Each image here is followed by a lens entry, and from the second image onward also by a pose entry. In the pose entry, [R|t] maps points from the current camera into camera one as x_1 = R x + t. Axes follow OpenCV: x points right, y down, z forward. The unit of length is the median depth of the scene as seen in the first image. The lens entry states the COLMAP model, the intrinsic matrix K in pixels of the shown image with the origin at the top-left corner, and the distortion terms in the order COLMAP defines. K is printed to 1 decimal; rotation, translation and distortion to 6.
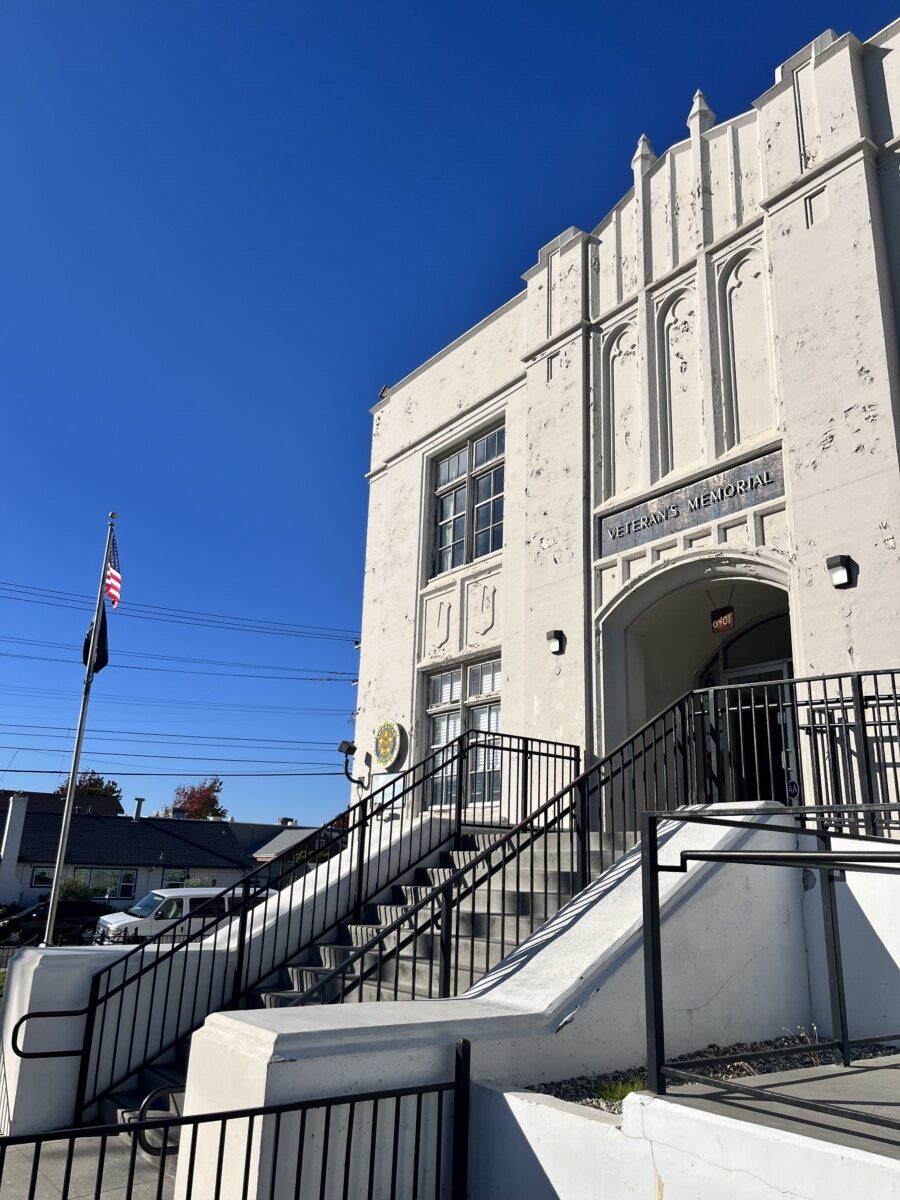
lens RADIAL K [[916.0, 0, 448.0], [0, 916.0, 597.6], [0, 0, 1]] dist [0.009060, -0.001205]
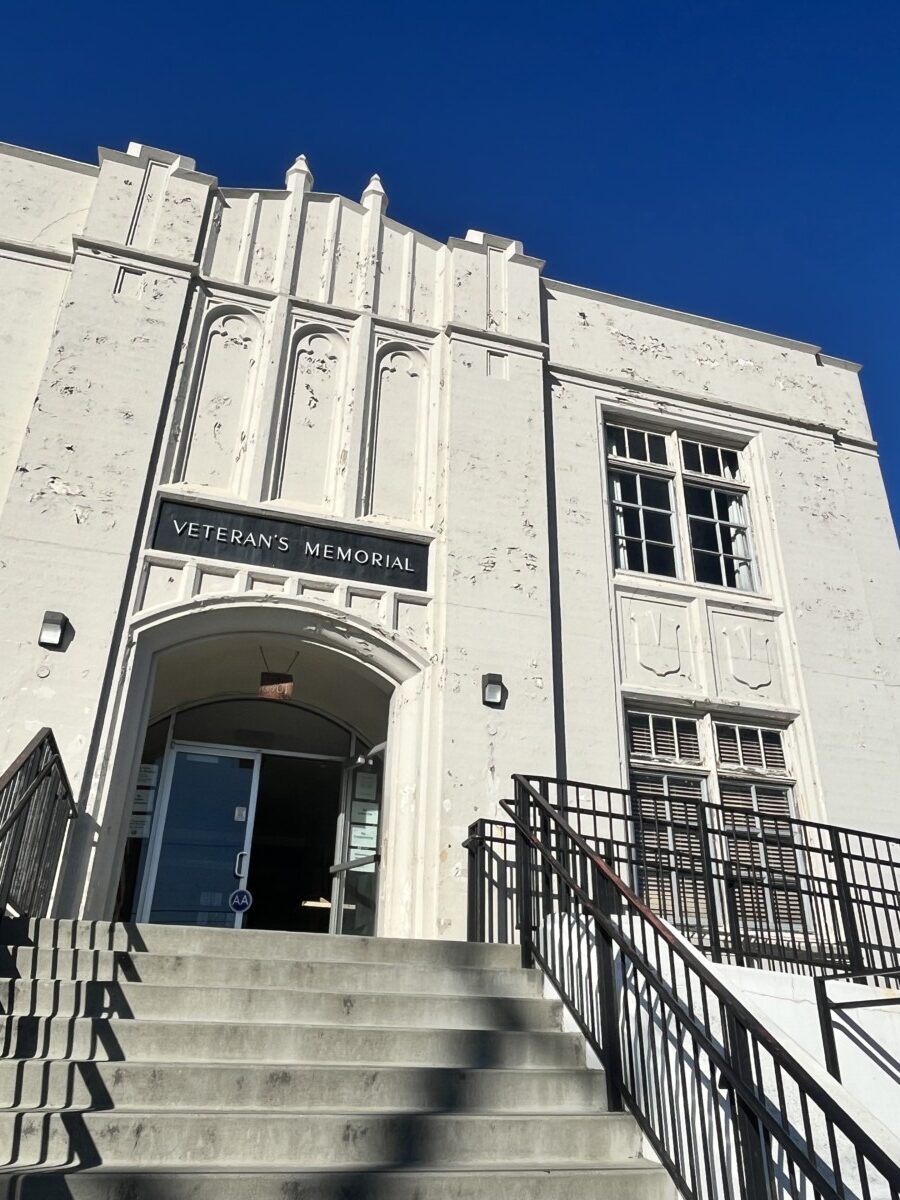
lens RADIAL K [[843.5, 0, 448.7], [0, 843.5, 604.2], [0, 0, 1]] dist [-0.007565, -0.000570]
pose [[0.337432, 0.390301, 0.856624, -0.334504], [-0.284466, 0.909729, -0.302443, 0.142402], [-0.897340, -0.141626, 0.417999, 0.523975]]
